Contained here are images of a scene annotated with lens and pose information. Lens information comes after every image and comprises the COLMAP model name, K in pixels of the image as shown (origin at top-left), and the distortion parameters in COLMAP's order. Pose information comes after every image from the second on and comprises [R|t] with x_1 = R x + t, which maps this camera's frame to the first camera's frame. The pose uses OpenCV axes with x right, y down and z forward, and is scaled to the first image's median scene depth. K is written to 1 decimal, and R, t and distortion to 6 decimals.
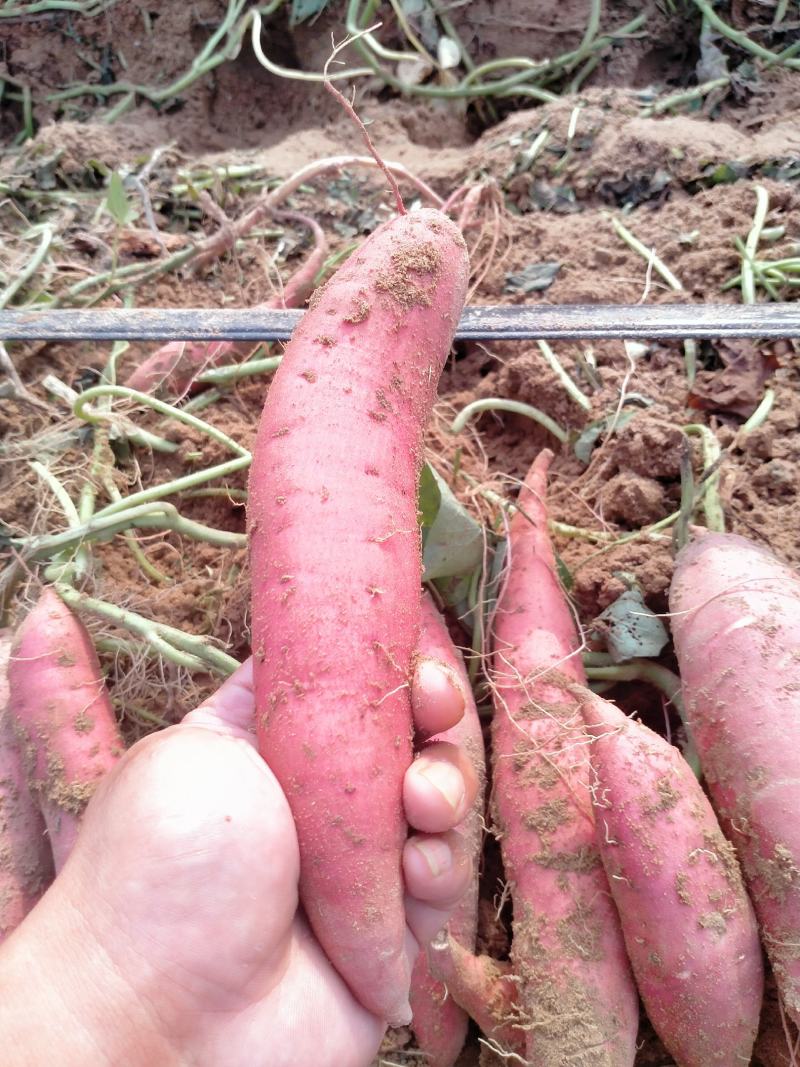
lens RADIAL K [[801.3, 0, 400.3], [0, 801.3, 533.5], [0, 0, 1]] dist [-0.005747, -0.001468]
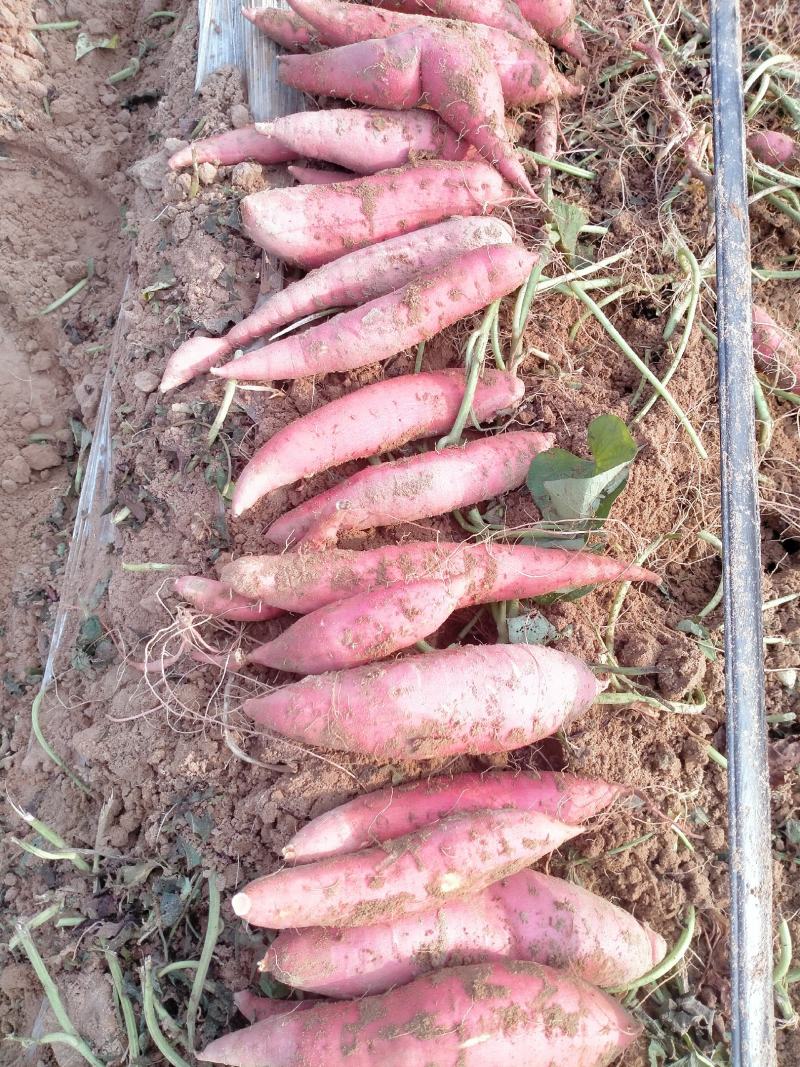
lens RADIAL K [[801.3, 0, 399.9], [0, 801.3, 533.4], [0, 0, 1]] dist [-0.005747, -0.001468]
pose [[0.052271, 0.990192, -0.129569, 0.247625], [-0.904706, 0.101888, 0.413674, -0.263652], [0.422819, 0.095599, 0.901158, -0.432690]]
